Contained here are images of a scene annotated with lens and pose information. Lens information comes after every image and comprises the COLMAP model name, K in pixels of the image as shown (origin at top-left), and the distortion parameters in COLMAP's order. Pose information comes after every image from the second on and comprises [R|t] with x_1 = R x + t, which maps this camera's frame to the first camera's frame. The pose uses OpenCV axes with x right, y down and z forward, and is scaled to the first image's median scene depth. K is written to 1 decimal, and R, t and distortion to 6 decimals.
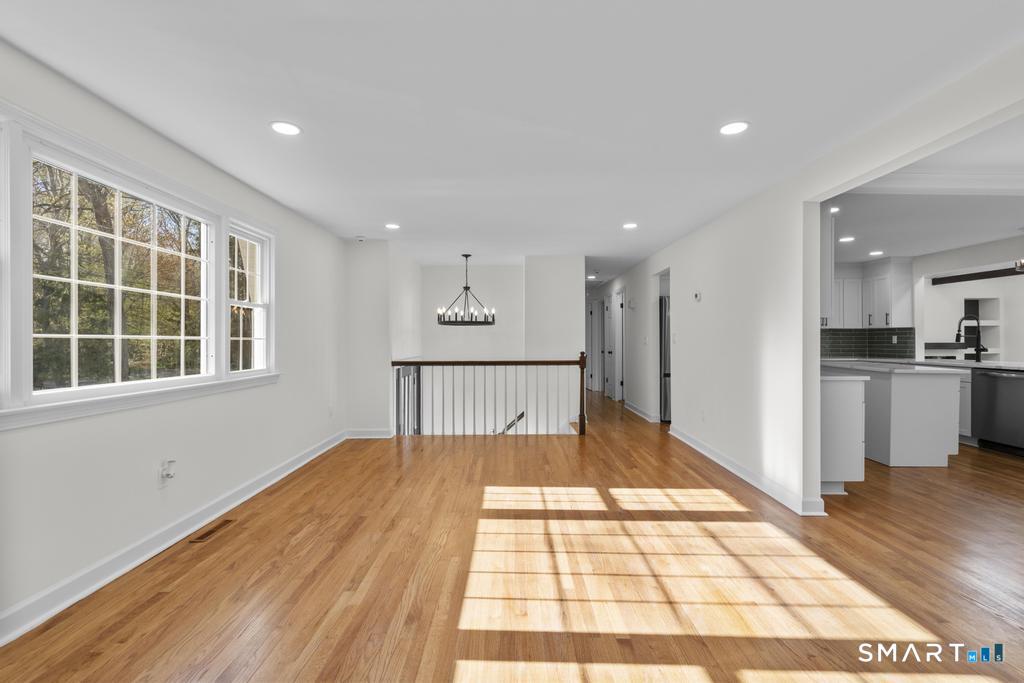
lens RADIAL K [[462.5, 0, 516.2], [0, 462.5, 340.7], [0, 0, 1]] dist [-0.000694, 0.000783]
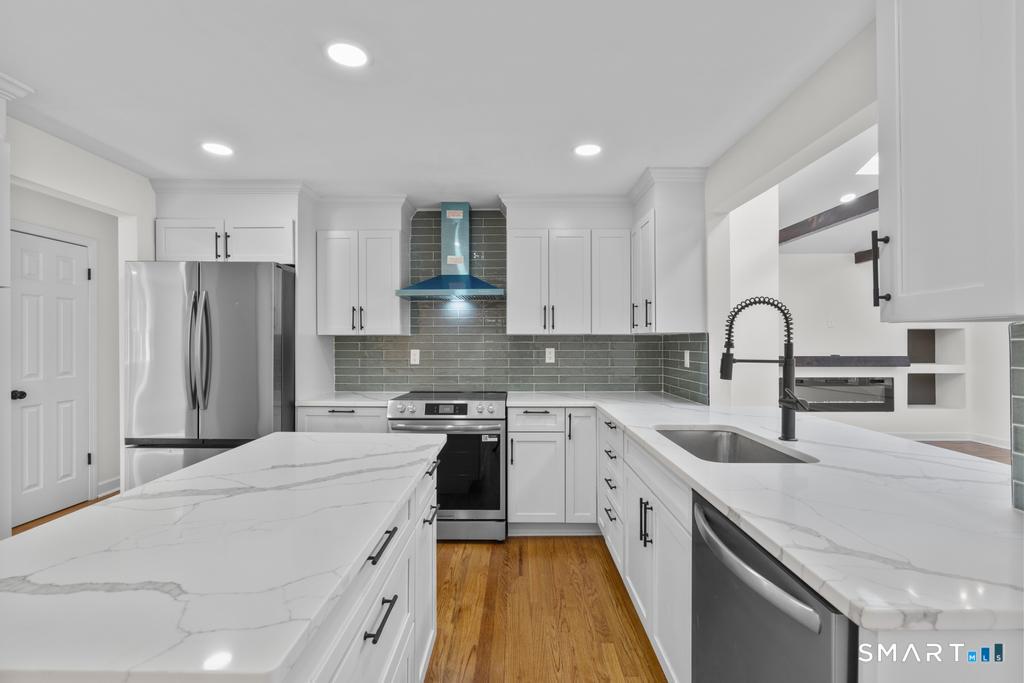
lens RADIAL K [[465.6, 0, 512.1], [0, 465.6, 338.1], [0, 0, 1]] dist [-0.001583, 0.000161]
pose [[0.999927, -0.000342, -0.012080, 1.417507], [0.000191, 0.999922, -0.012489, -0.038631], [0.012083, 0.012486, 0.999849, 1.174876]]
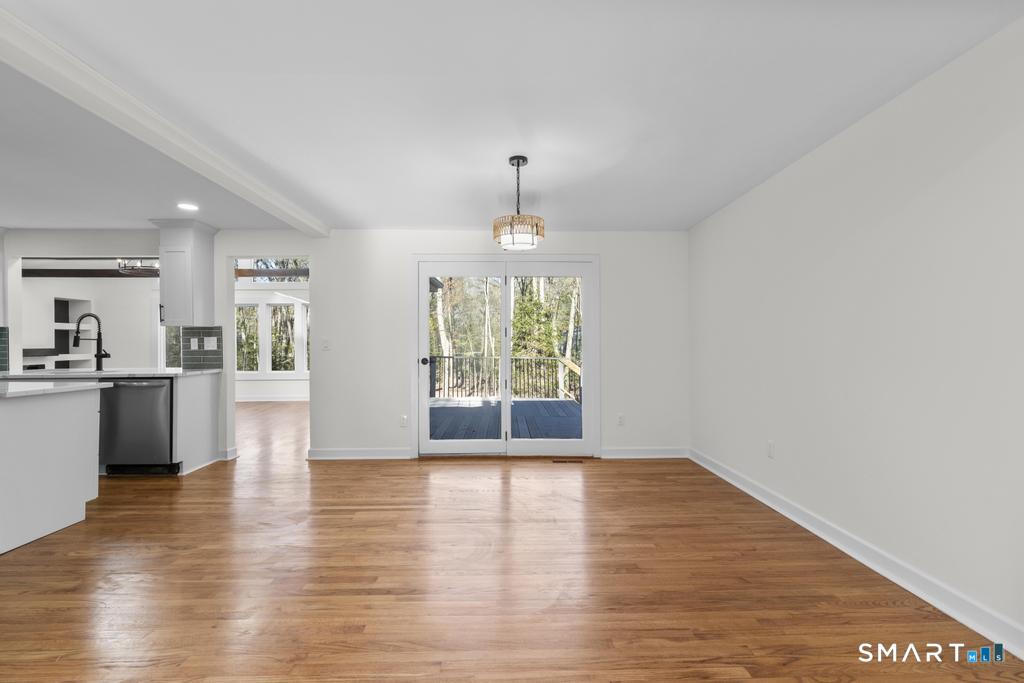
lens RADIAL K [[462.5, 0, 516.2], [0, 462.5, 340.7], [0, 0, 1]] dist [-0.000694, 0.000783]
pose [[-0.015196, 0.005262, 0.999871, 0.279371], [0.009796, 0.999939, -0.005114, 0.007253], [-0.999837, 0.009718, -0.015246, 0.466524]]
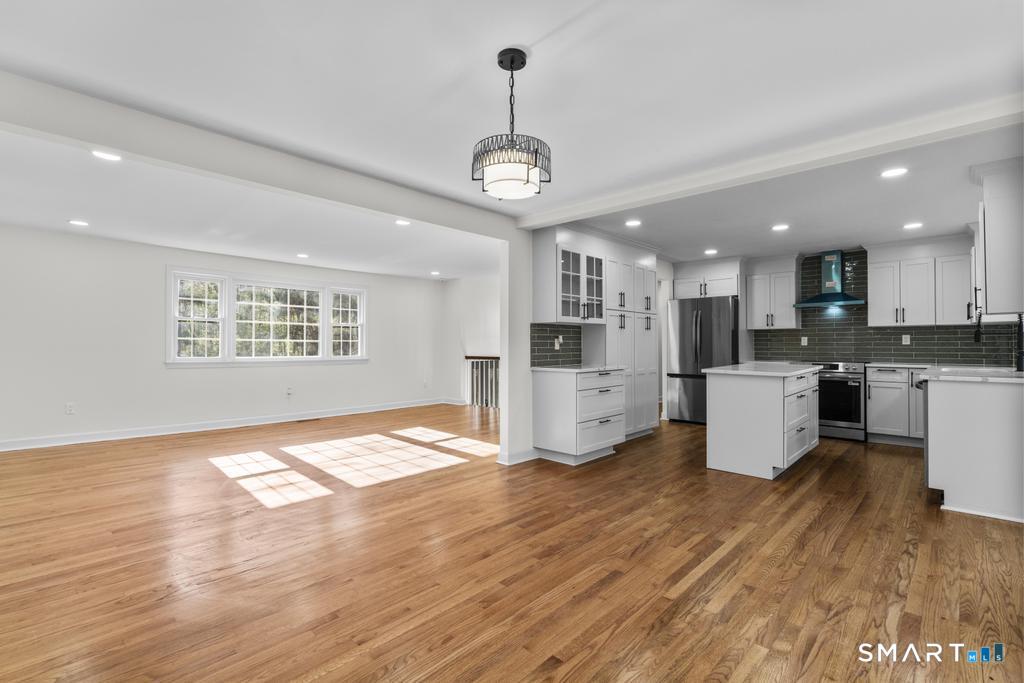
lens RADIAL K [[463.3, 0, 511.3], [0, 463.3, 342.7], [0, 0, 1]] dist [0.000650, 0.000273]
pose [[0.719773, -0.003669, -0.694200, 1.641236], [-0.002003, 0.999971, -0.007361, 0.017462], [0.694207, 0.006689, 0.719744, 0.002572]]
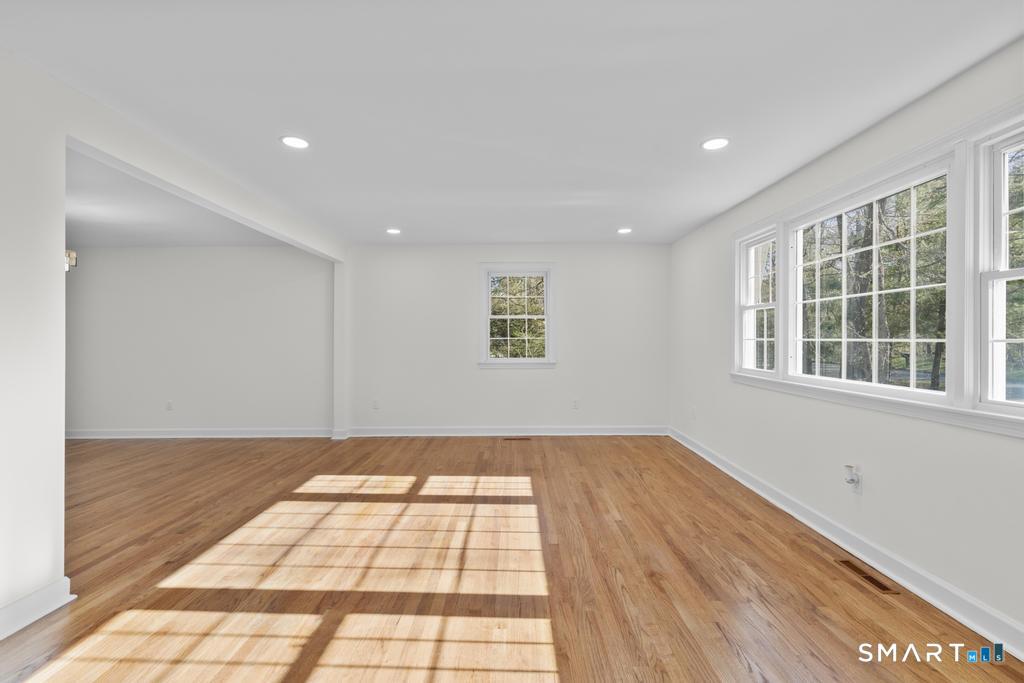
lens RADIAL K [[470.0, 0, 506.5], [0, 470.0, 340.5], [0, 0, 1]] dist [0.000536, 0.000203]
pose [[-0.999805, -0.003308, 0.019474, -0.030300], [-0.003257, 0.999991, 0.002658, -0.005607], [-0.019483, 0.002594, -0.999807, 1.677086]]
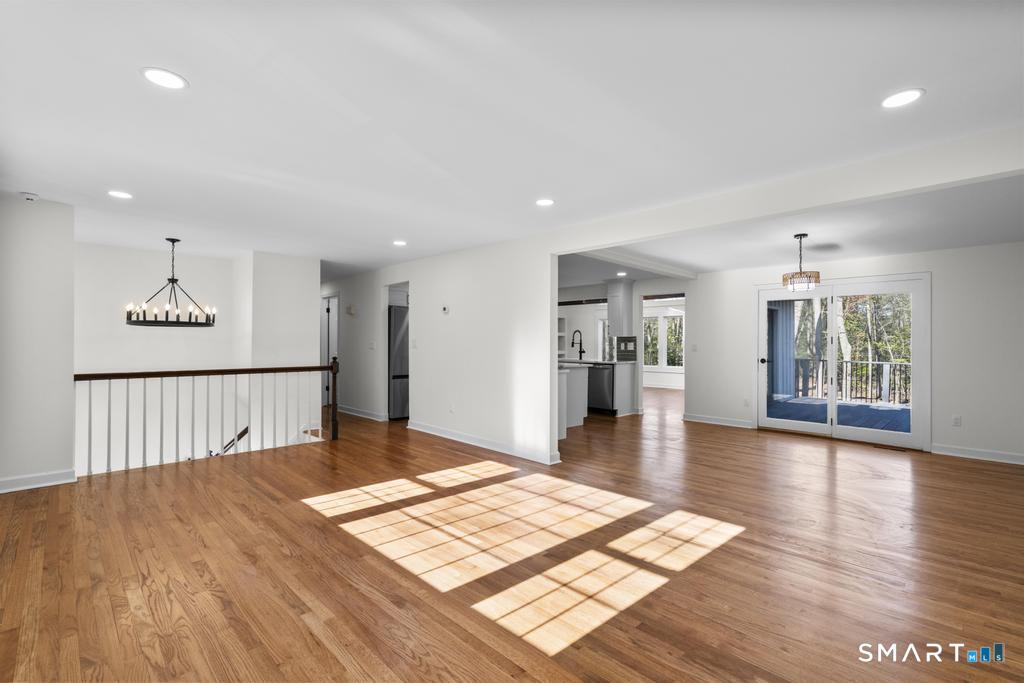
lens RADIAL K [[462.5, 0, 516.2], [0, 462.5, 340.7], [0, 0, 1]] dist [-0.000694, 0.000783]
pose [[0.716112, 0.009043, 0.697927, -0.493415], [-0.002459, 0.999943, -0.010433, -0.003282], [-0.697981, 0.005754, 0.716093, 0.014594]]
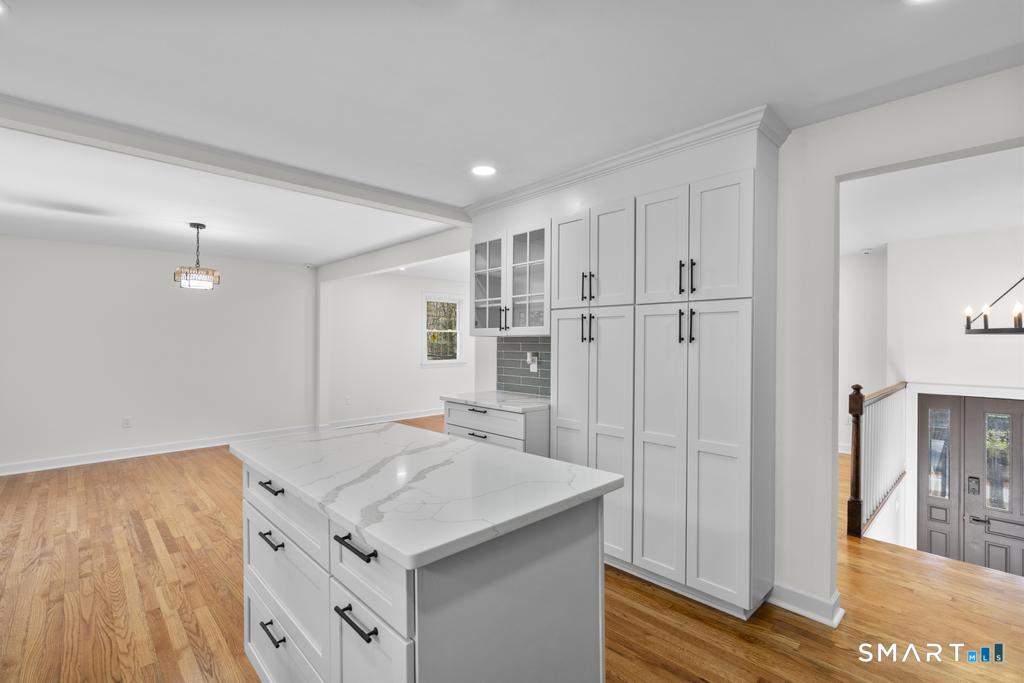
lens RADIAL K [[462.5, 0, 516.2], [0, 462.5, 340.7], [0, 0, 1]] dist [-0.000694, 0.000783]
pose [[-0.721758, -0.005156, -0.692126, 1.470083], [-0.009090, 0.999957, 0.002030, -0.048501], [0.692085, 0.007757, -0.721774, 2.014041]]
